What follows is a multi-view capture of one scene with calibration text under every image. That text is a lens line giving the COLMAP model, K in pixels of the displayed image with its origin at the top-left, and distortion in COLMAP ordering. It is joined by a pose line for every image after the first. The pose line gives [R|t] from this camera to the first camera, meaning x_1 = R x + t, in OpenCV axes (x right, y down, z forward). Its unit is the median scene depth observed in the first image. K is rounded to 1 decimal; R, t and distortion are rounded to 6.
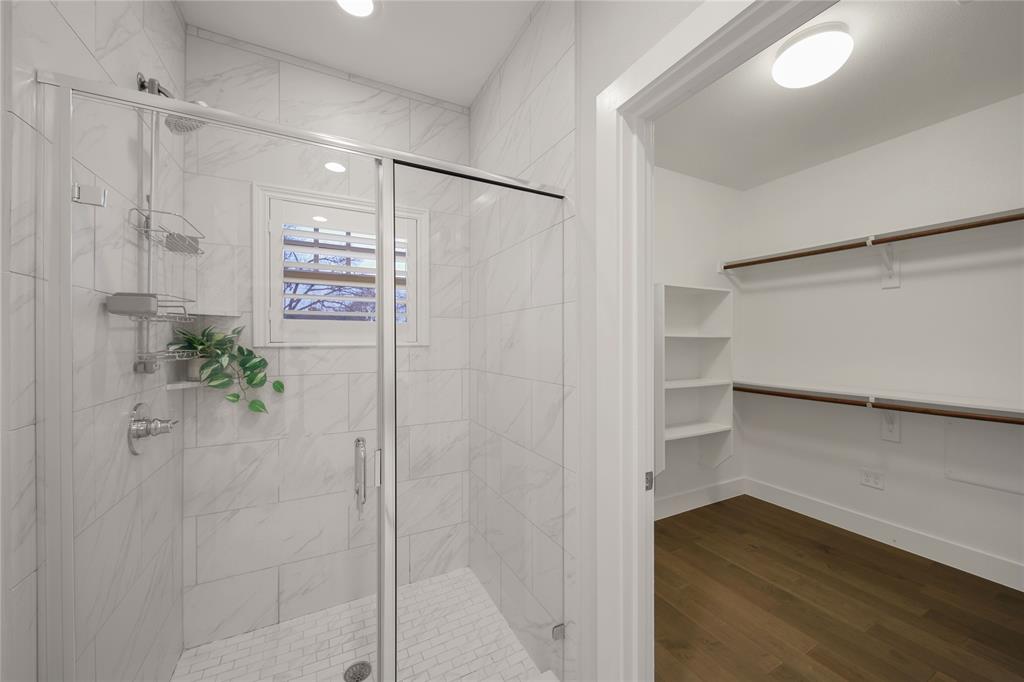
lens RADIAL K [[373.0, 0, 515.3], [0, 373.0, 339.4], [0, 0, 1]] dist [-0.001870, -0.000338]
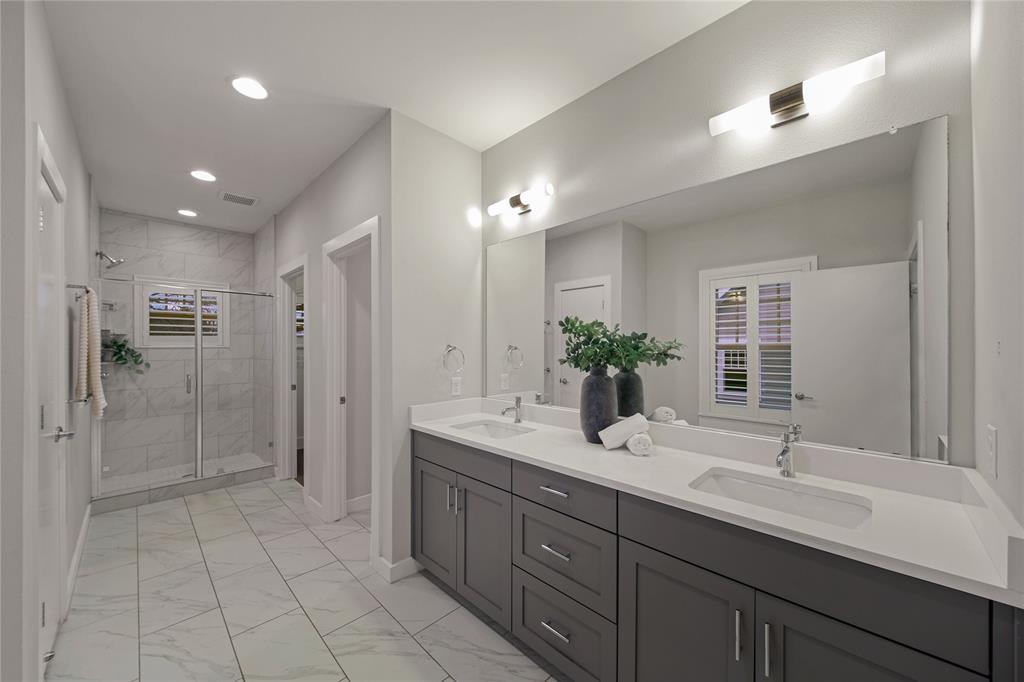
lens RADIAL K [[373.0, 0, 505.3], [0, 373.0, 346.8], [0, 0, 1]] dist [-0.001870, -0.000338]
pose [[0.957613, 0.000800, 0.288057, 0.832717], [-0.001832, 0.999993, 0.003314, 0.002073], [-0.288053, -0.003701, 0.957607, -1.875461]]
